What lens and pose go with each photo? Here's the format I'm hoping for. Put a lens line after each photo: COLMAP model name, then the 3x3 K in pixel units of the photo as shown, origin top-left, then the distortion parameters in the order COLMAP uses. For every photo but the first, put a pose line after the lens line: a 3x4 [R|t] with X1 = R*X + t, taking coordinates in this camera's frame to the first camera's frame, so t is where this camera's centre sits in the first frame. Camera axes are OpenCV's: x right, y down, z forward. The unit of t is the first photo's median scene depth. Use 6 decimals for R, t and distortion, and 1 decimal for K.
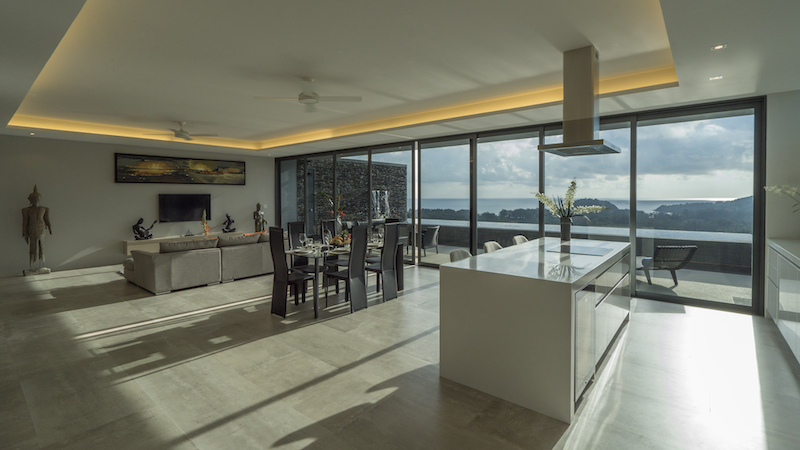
lens RADIAL K [[361.0, 0, 399.6], [0, 361.0, 225.3], [0, 0, 1]] dist [0.001639, 0.000003]
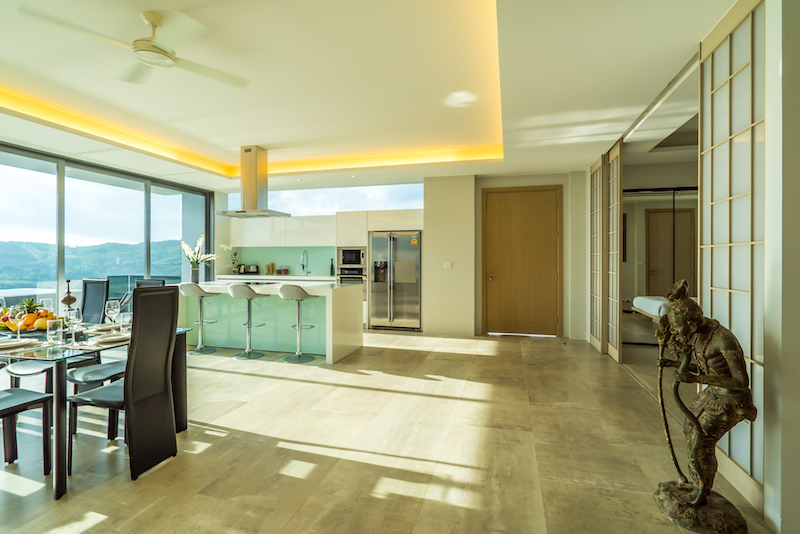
lens RADIAL K [[368.6, 0, 399.4], [0, 368.6, 265.0], [0, 0, 1]] dist [0.002034, 0.000156]
pose [[-0.391514, -0.007510, 0.920142, -1.327829], [0.072551, 0.996602, 0.039004, -0.022300], [-0.917308, 0.082028, -0.389638, 1.256392]]
